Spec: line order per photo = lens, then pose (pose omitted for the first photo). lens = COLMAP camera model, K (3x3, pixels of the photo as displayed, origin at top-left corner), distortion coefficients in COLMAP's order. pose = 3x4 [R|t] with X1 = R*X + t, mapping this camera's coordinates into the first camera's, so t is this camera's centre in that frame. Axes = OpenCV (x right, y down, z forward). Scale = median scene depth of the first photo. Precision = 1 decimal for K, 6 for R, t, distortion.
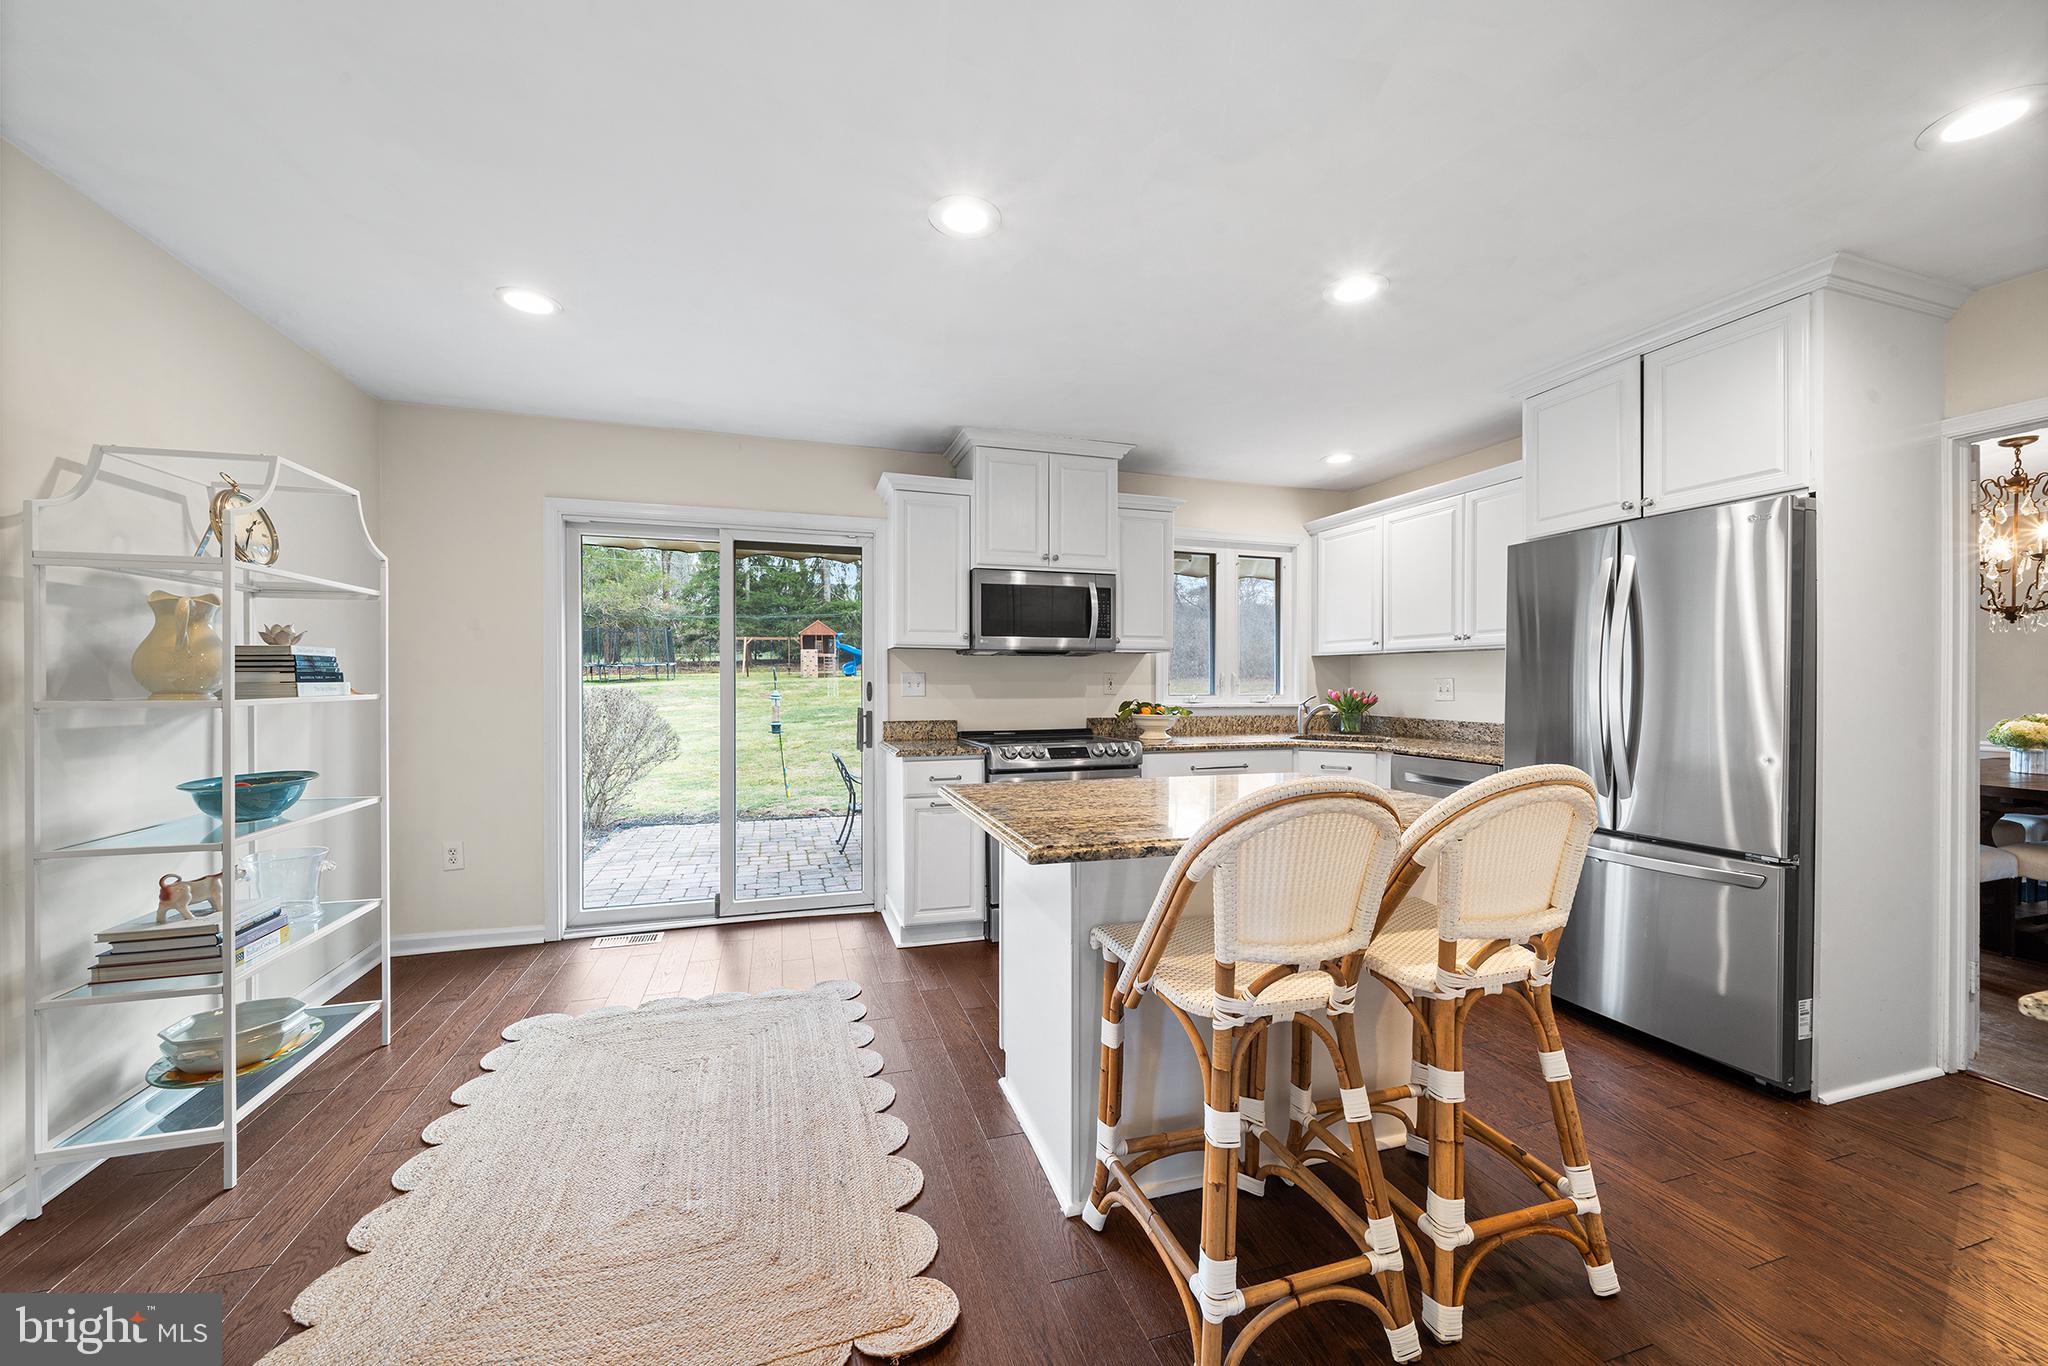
lens RADIAL K [[770.1, 0, 1014.5], [0, 770.1, 687.9], [0, 0, 1]] dist [0.001108, -0.000067]
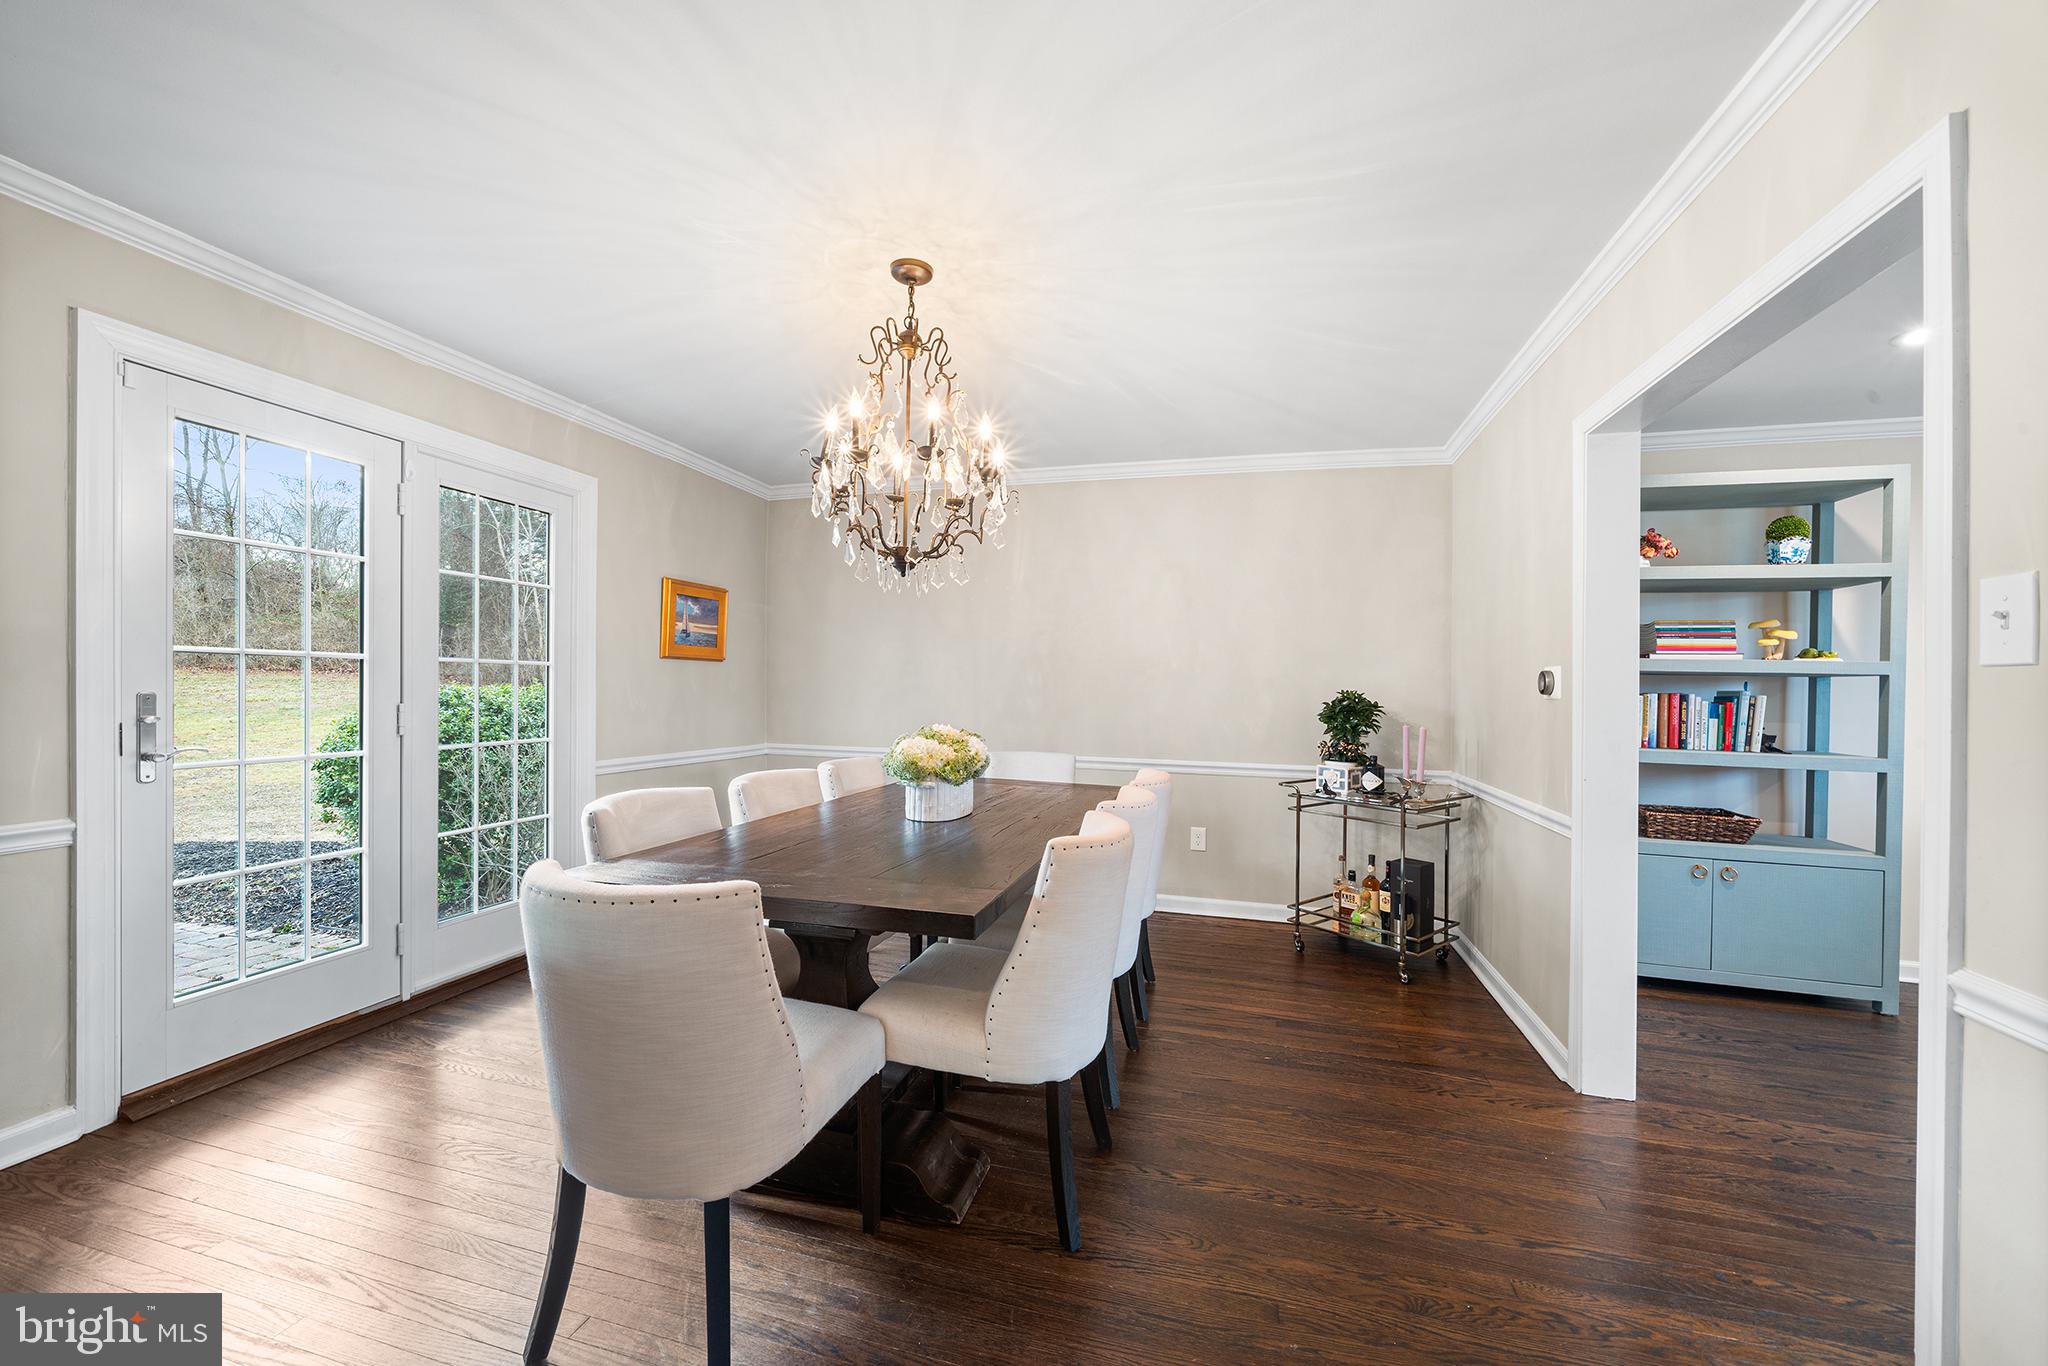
lens RADIAL K [[801.5, 0, 1024.0], [0, 801.5, 683.0], [0, 0, 1]] dist [0.000960, 0.000161]
pose [[0.537721, 0.008223, 0.843083, 0.773096], [-0.010958, 0.999936, -0.002764, -0.002271], [-0.843052, -0.007753, 0.537777, 0.552258]]
